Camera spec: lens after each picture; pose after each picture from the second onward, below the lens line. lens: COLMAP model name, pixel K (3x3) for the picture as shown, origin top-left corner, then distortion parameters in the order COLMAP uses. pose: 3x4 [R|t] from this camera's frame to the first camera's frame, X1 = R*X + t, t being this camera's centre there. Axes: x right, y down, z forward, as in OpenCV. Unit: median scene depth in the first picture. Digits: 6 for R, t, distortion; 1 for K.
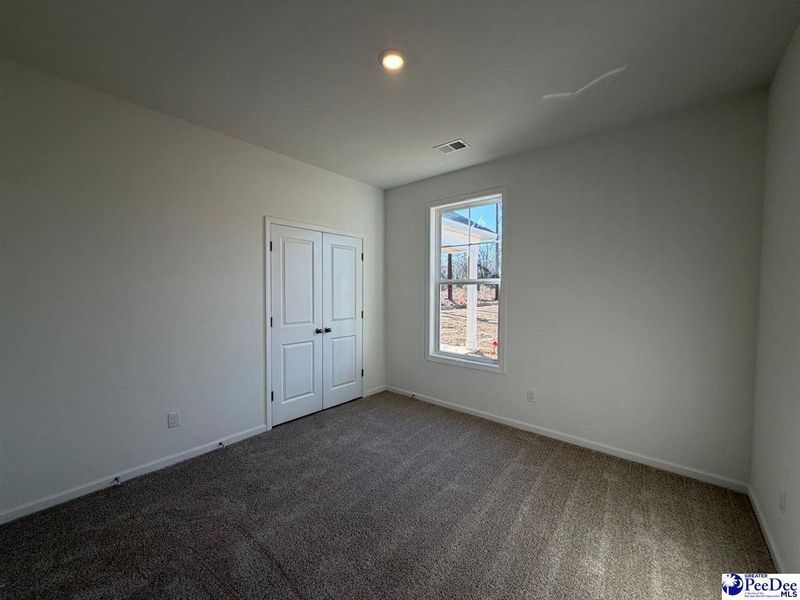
lens RADIAL K [[318.9, 0, 400.0], [0, 318.9, 300.0], [0, 0, 1]] dist [-0.000358, -0.000044]
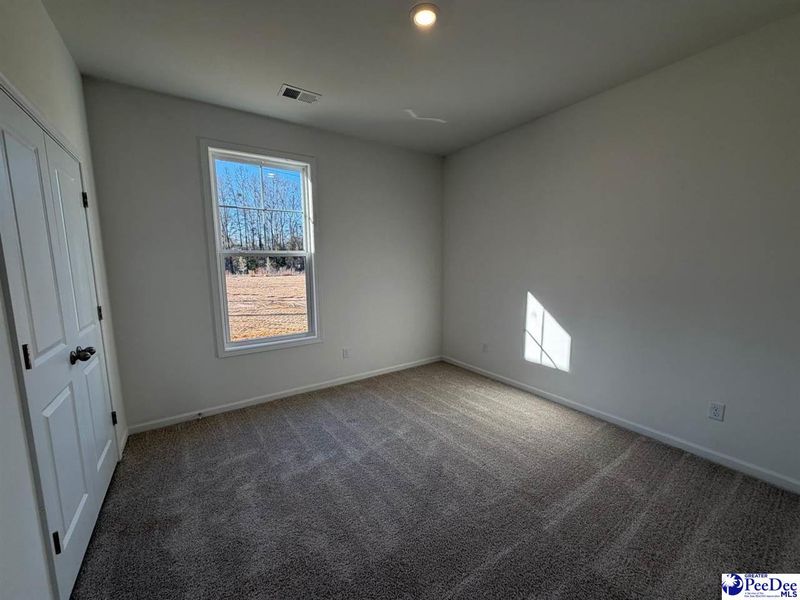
lens RADIAL K [[318.9, 0, 400.0], [0, 318.9, 300.0], [0, 0, 1]] dist [-0.000358, -0.000044]
pose [[0.266911, -0.121816, 0.955991, -0.603855], [0.046817, 0.992447, 0.113391, -0.014409], [-0.962583, 0.014491, 0.270598, 0.472369]]
